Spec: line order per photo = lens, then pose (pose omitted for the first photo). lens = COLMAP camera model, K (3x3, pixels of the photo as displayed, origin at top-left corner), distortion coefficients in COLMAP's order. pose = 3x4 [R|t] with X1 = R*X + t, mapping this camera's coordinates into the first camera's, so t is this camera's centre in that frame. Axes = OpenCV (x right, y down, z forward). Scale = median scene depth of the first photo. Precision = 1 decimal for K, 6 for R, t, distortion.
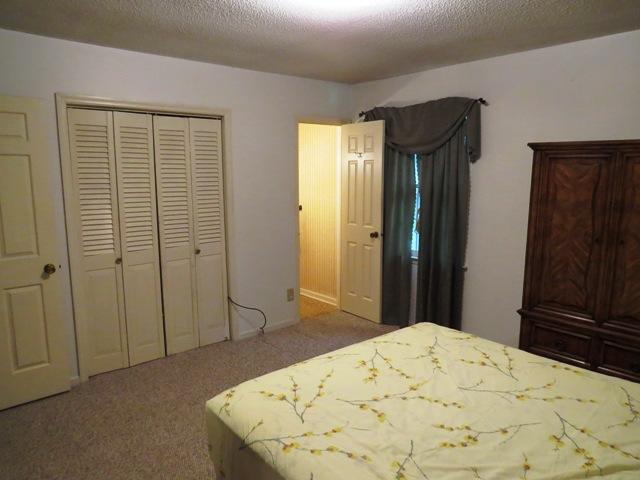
lens RADIAL K [[458.2, 0, 320.4], [0, 458.2, 239.8], [0, 0, 1]] dist [-0.026660, 0.010261]
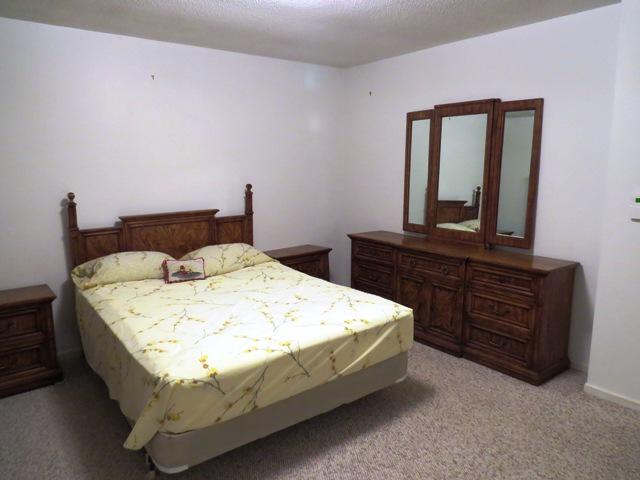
lens RADIAL K [[458.2, 0, 321.8], [0, 458.2, 238.7], [0, 0, 1]] dist [-0.026660, 0.010261]
pose [[-0.999048, 0.007329, 0.043015, -0.022170], [0.020543, 0.948710, 0.315479, -0.237121], [-0.038496, 0.316063, -0.947957, 1.734329]]
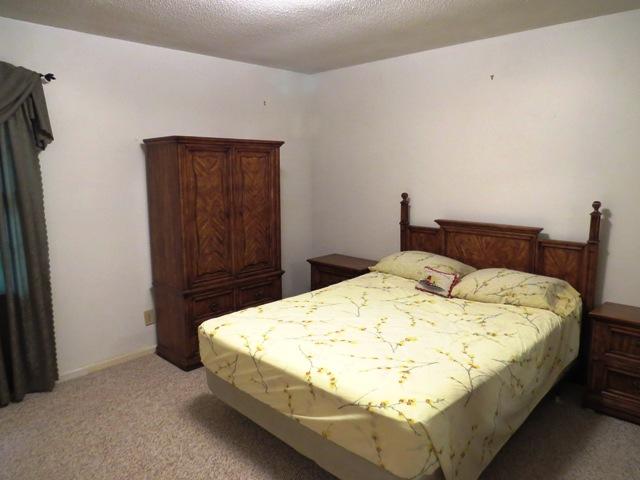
lens RADIAL K [[458.2, 0, 322.1], [0, 458.2, 245.1], [0, 0, 1]] dist [-0.026660, 0.010261]
pose [[-0.094374, -0.166435, 0.981526, -0.770331], [0.159408, 0.970679, 0.179923, -0.115763], [-0.982692, 0.173443, -0.065076, 0.887234]]
